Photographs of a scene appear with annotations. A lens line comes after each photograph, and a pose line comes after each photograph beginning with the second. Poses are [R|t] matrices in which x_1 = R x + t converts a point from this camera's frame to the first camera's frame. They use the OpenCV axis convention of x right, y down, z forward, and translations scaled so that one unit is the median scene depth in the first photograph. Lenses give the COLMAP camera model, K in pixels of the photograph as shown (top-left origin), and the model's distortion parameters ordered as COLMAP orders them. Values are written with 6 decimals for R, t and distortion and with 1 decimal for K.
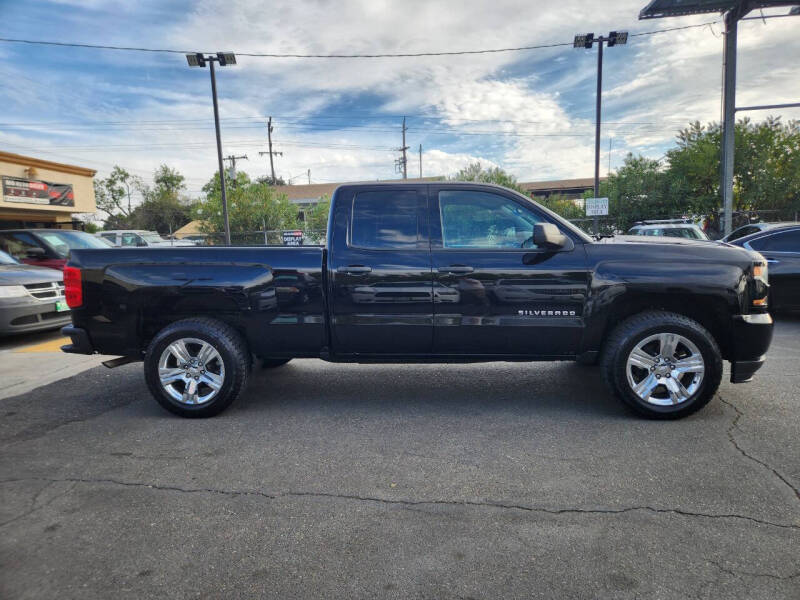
lens RADIAL K [[535.1, 0, 412.1], [0, 535.1, 297.9], [0, 0, 1]] dist [0.070752, -0.056177]
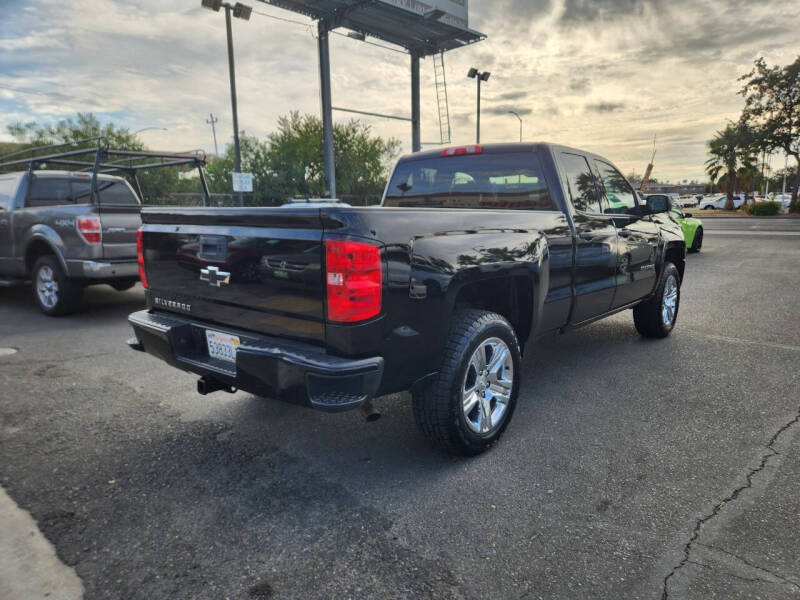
lens RADIAL K [[537.3, 0, 407.3], [0, 537.3, 297.1], [0, 0, 1]] dist [0.063561, -0.053637]
pose [[0.561042, -0.108174, 0.820689, -0.318476], [0.081866, 0.993815, 0.075028, -0.013843], [-0.823729, 0.025093, 0.566428, 0.210455]]
